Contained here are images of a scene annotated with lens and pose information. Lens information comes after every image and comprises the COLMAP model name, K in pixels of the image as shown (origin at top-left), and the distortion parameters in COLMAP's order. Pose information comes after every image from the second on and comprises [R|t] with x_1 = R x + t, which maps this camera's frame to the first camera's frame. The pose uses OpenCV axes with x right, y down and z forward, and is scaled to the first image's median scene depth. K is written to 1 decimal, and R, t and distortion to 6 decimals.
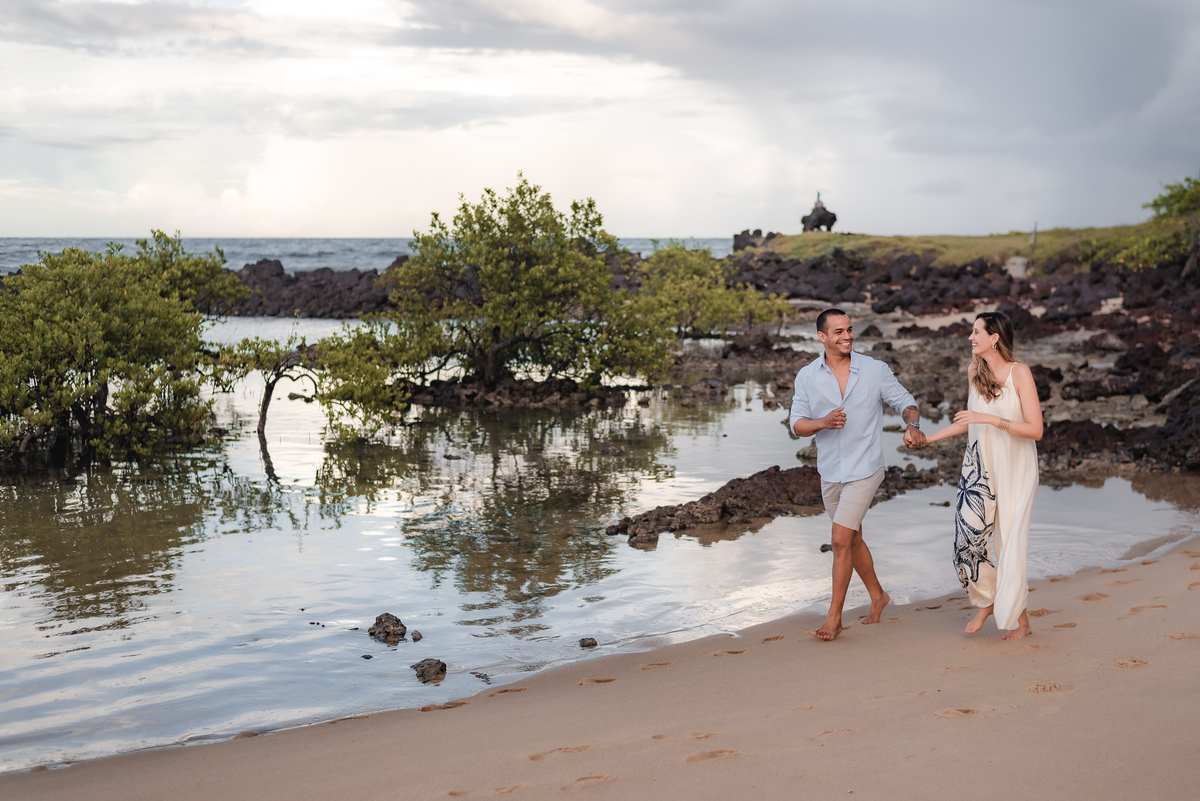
lens RADIAL K [[1784.3, 0, 601.8], [0, 1784.3, 392.9], [0, 0, 1]] dist [0.010245, 0.018326]
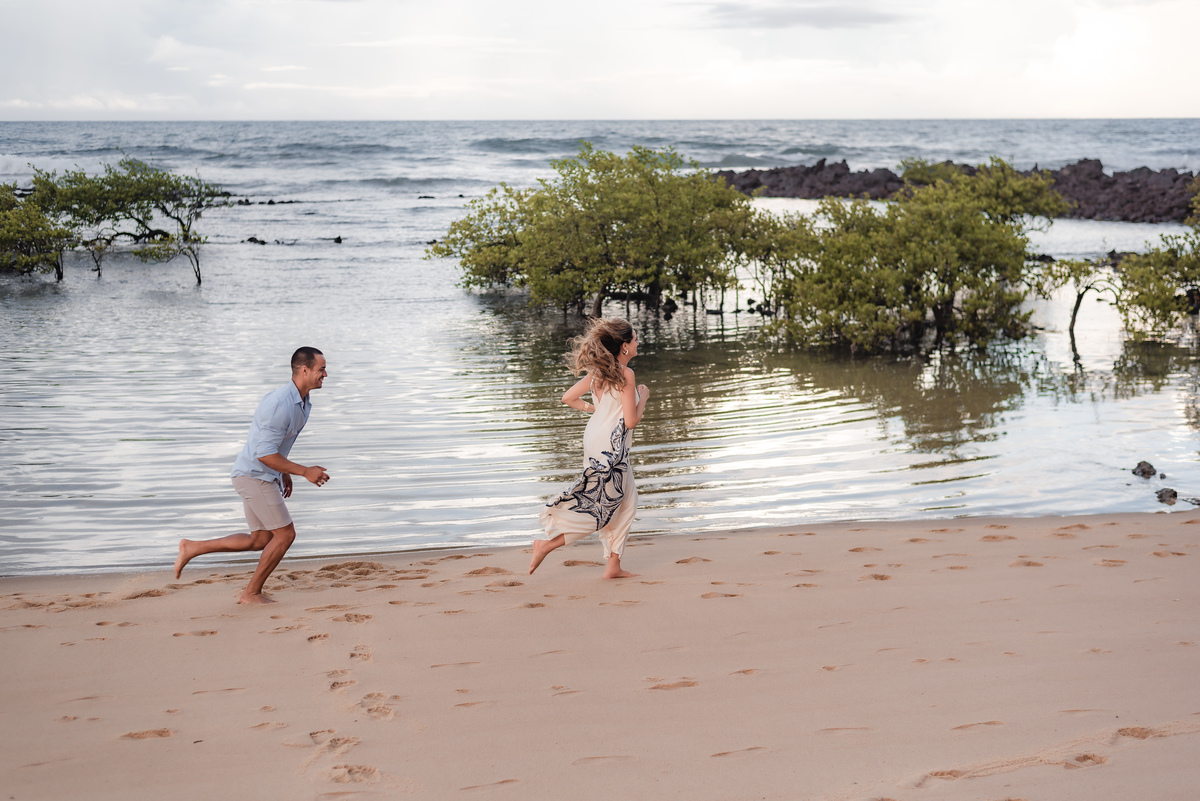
lens RADIAL K [[1778.7, 0, 599.9], [0, 1778.7, 361.0], [0, 0, 1]] dist [0.023190, 0.018024]
pose [[0.899883, 0.058048, -0.432250, 0.042992], [-0.036052, 0.997612, 0.058917, -0.013966], [0.434638, -0.037435, 0.899827, -0.218982]]
